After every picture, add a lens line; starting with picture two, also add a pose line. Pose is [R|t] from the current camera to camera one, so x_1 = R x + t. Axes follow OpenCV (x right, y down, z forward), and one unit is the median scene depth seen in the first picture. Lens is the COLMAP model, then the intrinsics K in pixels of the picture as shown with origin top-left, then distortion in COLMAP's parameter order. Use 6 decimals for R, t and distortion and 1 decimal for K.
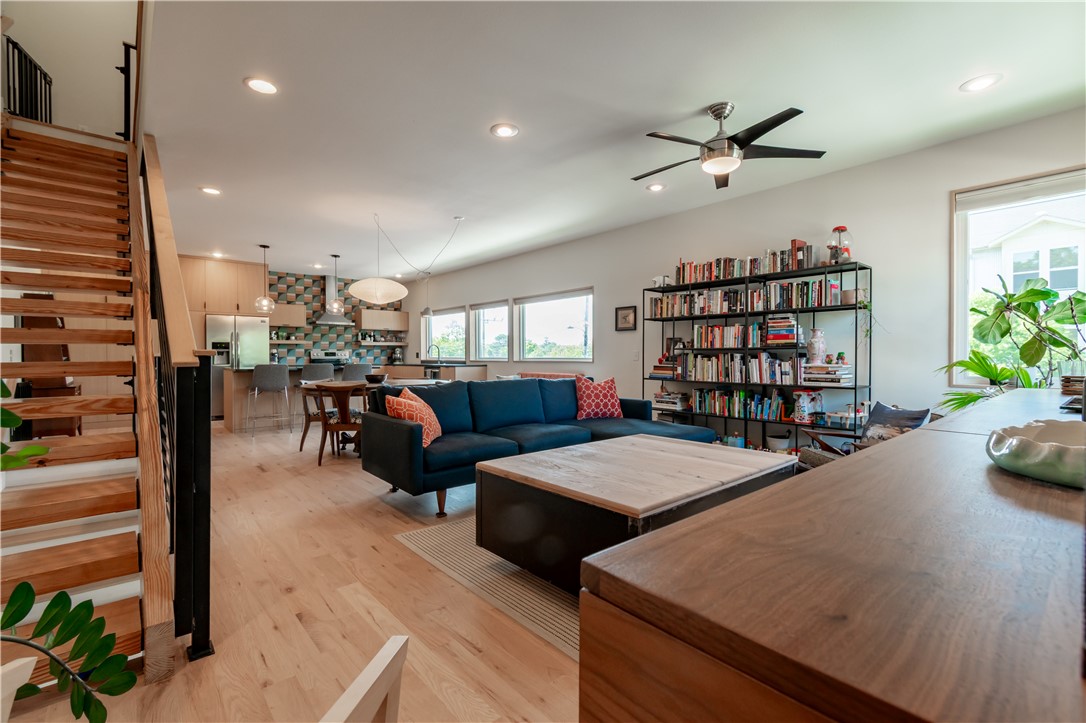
lens RADIAL K [[489.9, 0, 549.4], [0, 489.9, 357.0], [0, 0, 1]] dist [0.006907, -0.000937]
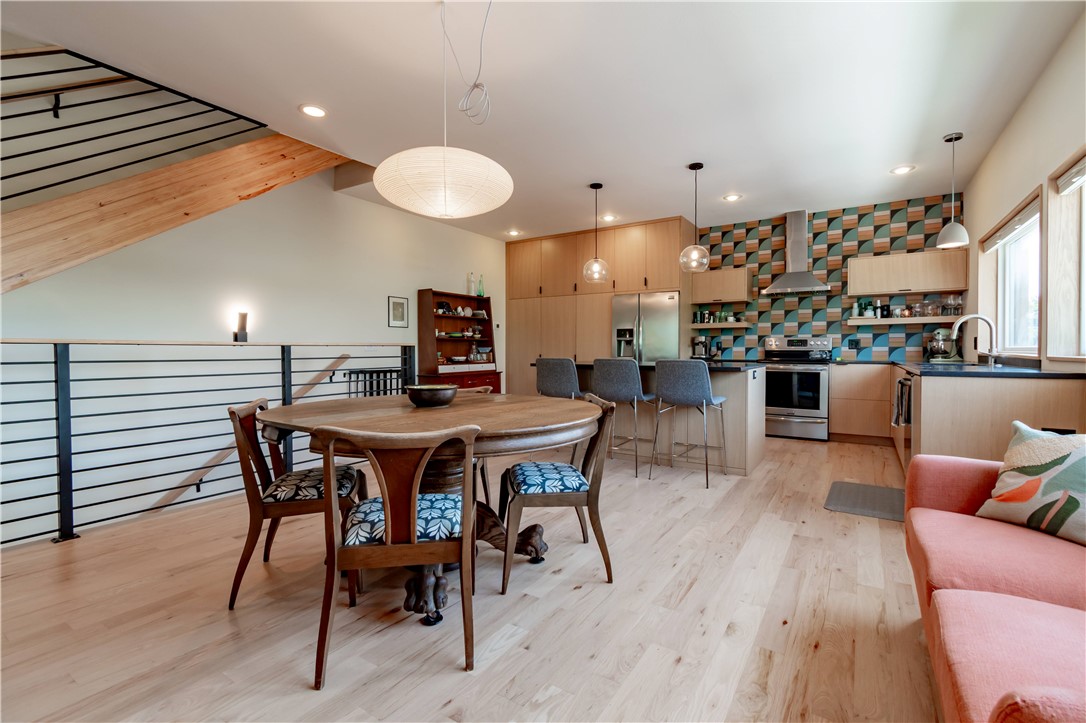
lens RADIAL K [[489.9, 0, 556.8], [0, 489.9, 357.9], [0, 0, 1]] dist [0.006907, -0.000937]
pose [[0.290533, 0.018180, -0.956692, 0.071257], [-0.001787, 0.999828, 0.018457, 0.003257], [0.956863, -0.003653, 0.290516, 0.895733]]
